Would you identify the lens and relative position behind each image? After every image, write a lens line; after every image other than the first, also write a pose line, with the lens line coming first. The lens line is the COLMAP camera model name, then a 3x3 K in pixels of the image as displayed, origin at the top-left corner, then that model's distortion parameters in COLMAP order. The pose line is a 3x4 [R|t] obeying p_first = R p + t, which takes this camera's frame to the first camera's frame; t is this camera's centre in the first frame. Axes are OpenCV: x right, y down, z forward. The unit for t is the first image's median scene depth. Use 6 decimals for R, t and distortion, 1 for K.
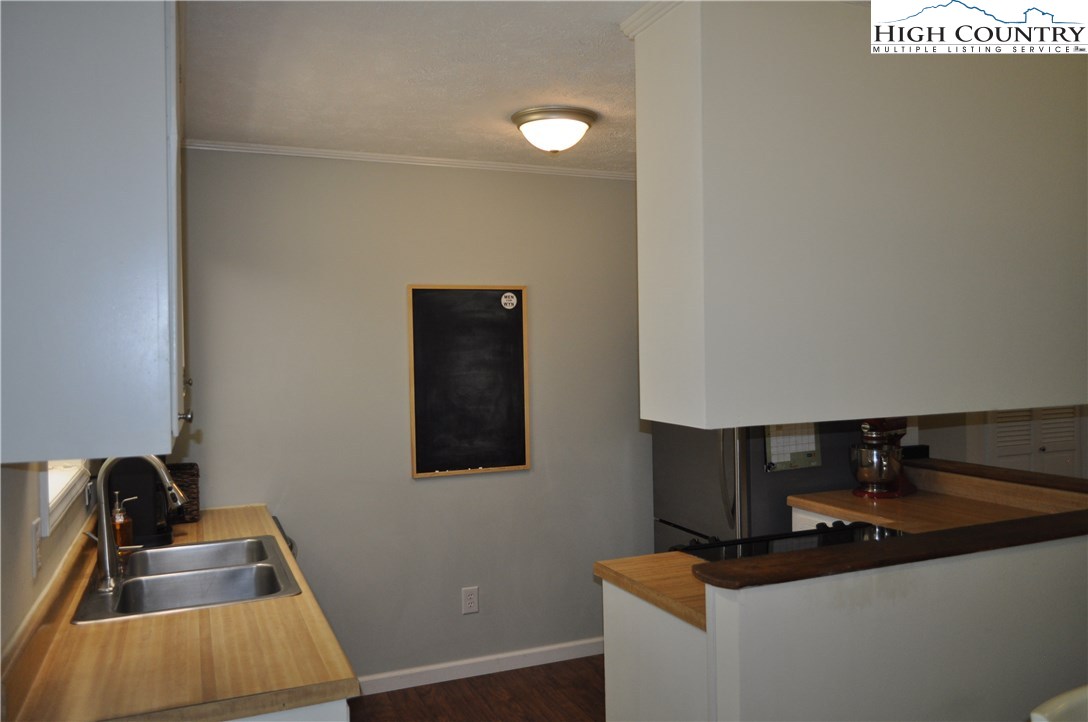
lens RADIAL K [[853.4, 0, 548.8], [0, 853.4, 363.6], [0, 0, 1]] dist [0.034268, 0.004499]
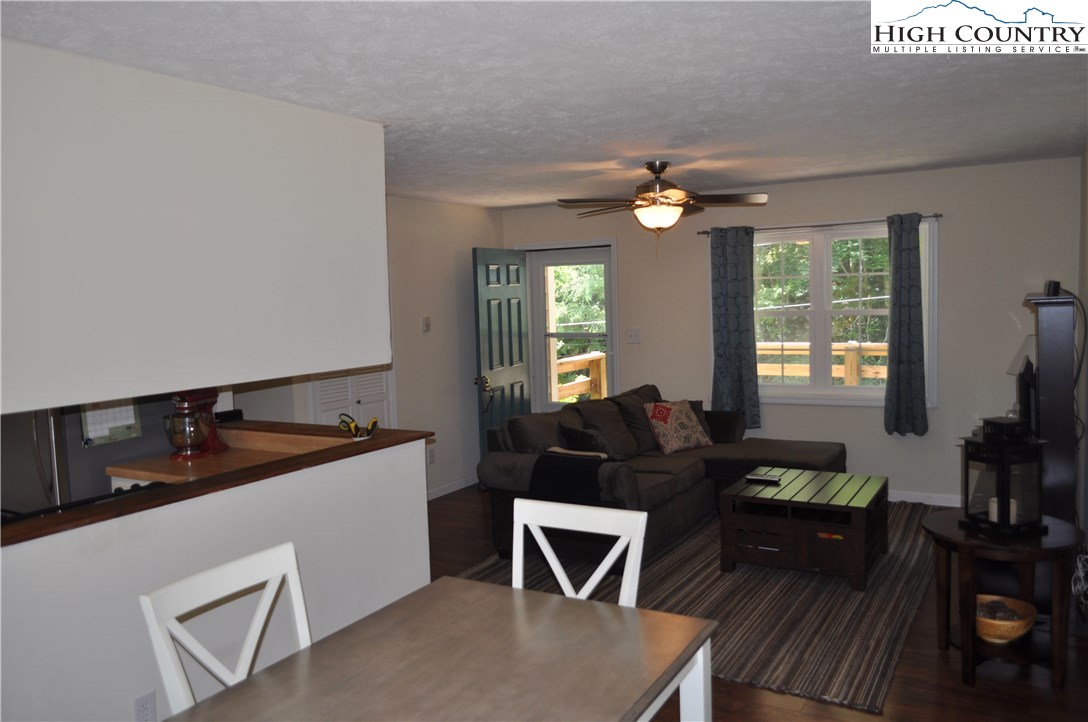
lens RADIAL K [[853.4, 0, 548.8], [0, 853.4, 366.1], [0, 0, 1]] dist [0.034268, 0.004499]
pose [[0.733713, -0.043223, 0.678083, -0.043229], [0.012679, 0.998672, 0.049939, -0.020392], [-0.679341, -0.028044, 0.733287, -0.172606]]
